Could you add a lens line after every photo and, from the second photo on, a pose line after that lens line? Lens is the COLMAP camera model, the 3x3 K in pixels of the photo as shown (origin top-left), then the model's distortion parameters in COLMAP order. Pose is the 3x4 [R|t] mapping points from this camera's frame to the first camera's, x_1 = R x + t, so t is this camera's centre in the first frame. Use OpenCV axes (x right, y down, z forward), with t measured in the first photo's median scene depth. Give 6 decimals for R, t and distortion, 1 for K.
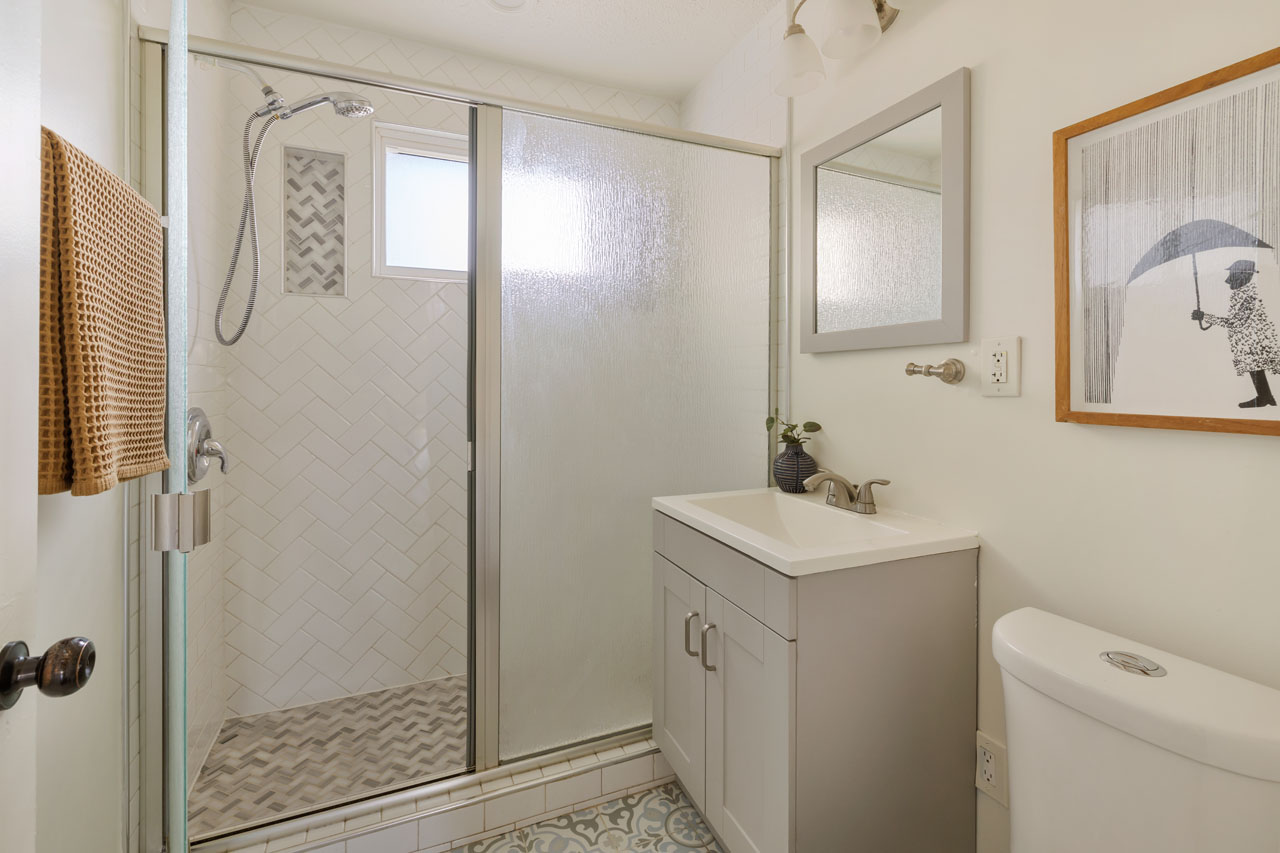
lens RADIAL K [[556.7, 0, 699.7], [0, 556.7, 376.6], [0, 0, 1]] dist [-0.001028, -0.000180]
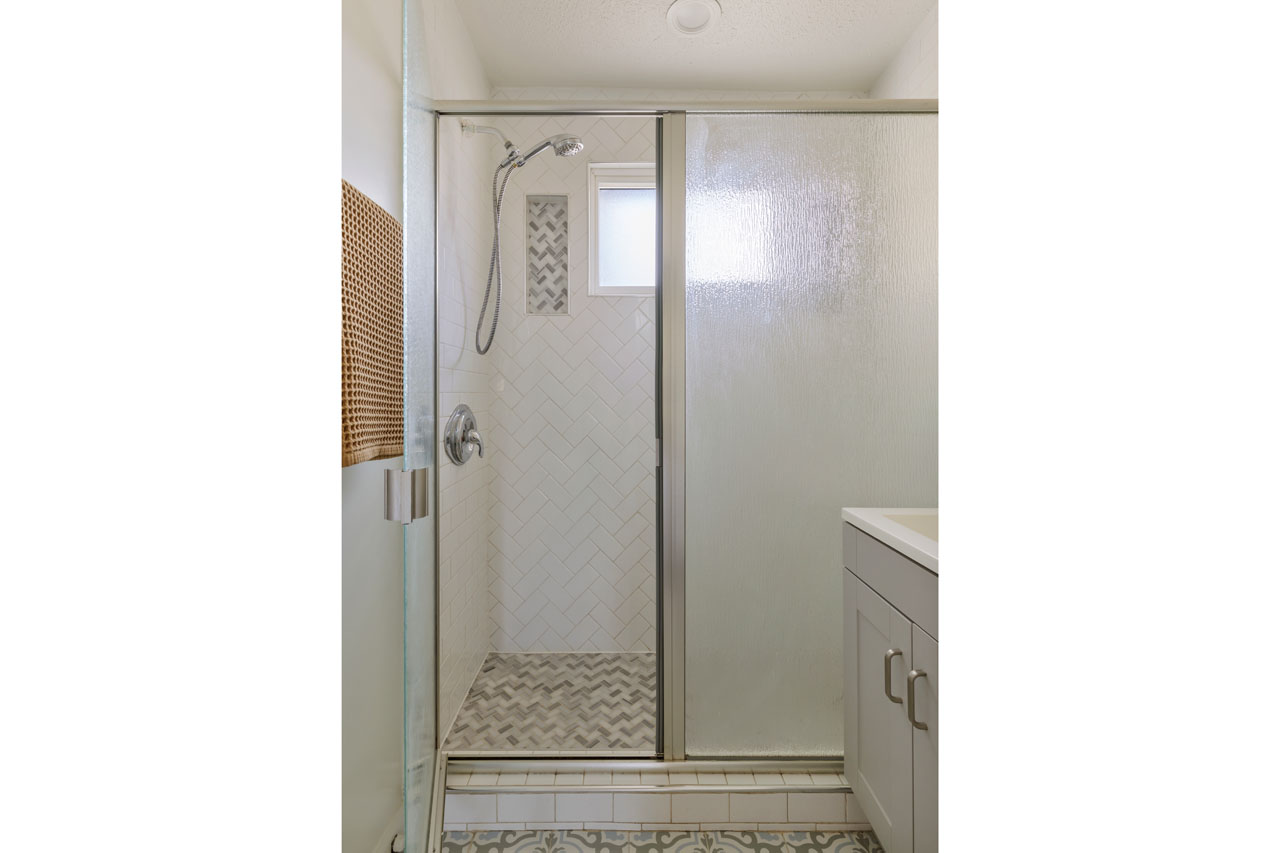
lens RADIAL K [[669.7, 0, 626.9], [0, 669.7, 350.5], [0, 0, 1]] dist [0.004061, -0.000237]
pose [[0.921128, -0.007176, -0.389194, 0.023379], [0.002048, 0.999906, -0.013589, -0.031195], [0.389255, 0.011720, 0.921056, -0.181093]]
